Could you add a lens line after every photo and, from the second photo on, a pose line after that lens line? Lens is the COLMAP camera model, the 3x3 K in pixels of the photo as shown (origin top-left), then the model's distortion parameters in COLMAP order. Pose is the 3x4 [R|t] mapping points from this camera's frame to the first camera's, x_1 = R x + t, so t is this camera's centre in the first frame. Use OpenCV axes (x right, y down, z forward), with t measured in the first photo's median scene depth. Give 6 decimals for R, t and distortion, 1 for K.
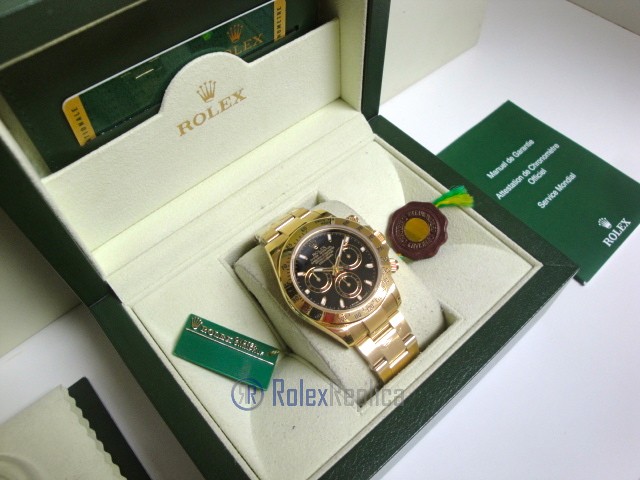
lens RADIAL K [[525.5, 0, 319.3], [0, 525.5, 238.8], [0, 0, 1]] dist [-0.162828, 0.120844]
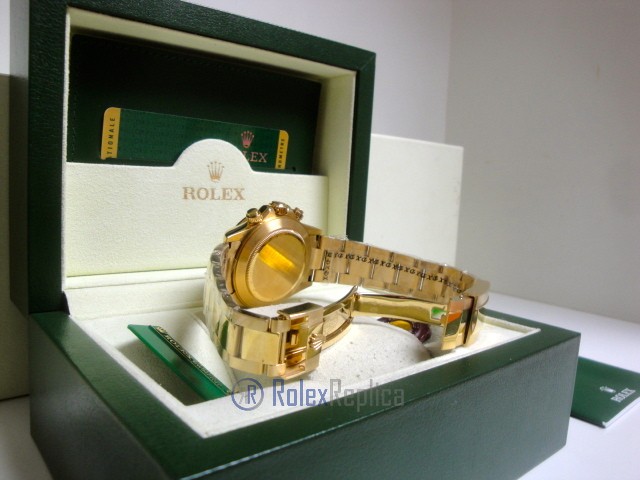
lens RADIAL K [[525.5, 0, 318.5], [0, 525.5, 238.0], [0, 0, 1]] dist [-0.162828, 0.120844]
pose [[0.996874, 0.079011, -0.000147, 0.029780], [-0.051046, 0.642616, -0.764486, 0.687538], [-0.060309, 0.762104, 0.644640, 0.317543]]
